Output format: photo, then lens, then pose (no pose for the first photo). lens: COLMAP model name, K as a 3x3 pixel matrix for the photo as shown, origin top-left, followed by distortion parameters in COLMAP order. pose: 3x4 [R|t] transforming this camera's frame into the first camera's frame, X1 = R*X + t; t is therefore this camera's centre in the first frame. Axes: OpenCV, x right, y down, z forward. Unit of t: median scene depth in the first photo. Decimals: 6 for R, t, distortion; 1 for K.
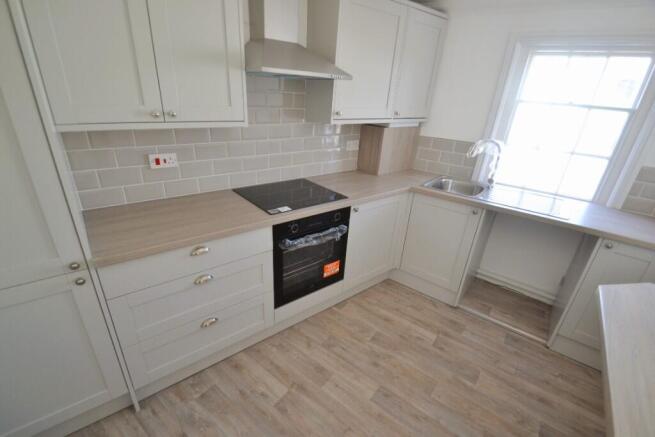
lens RADIAL K [[295.7, 0, 323.6], [0, 295.7, 222.0], [0, 0, 1]] dist [-0.030841, -0.000527]
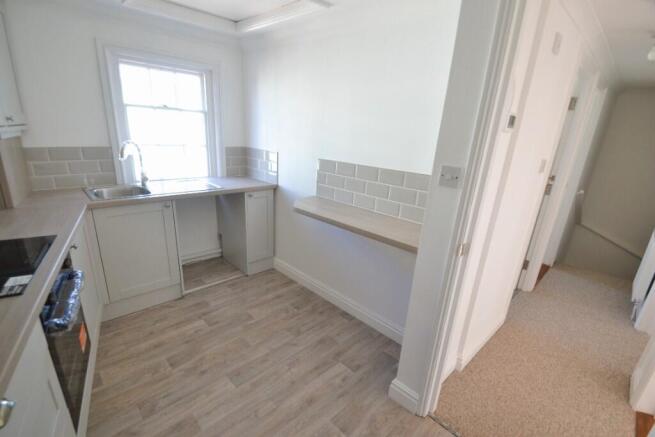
lens RADIAL K [[295.7, 0, 323.6], [0, 295.7, 222.0], [0, 0, 1]] dist [-0.030841, -0.000527]
pose [[0.114761, -0.332853, 0.935970, -0.459137], [0.344915, 0.896930, 0.276678, -0.081175], [-0.931592, 0.291078, 0.217739, 0.243246]]
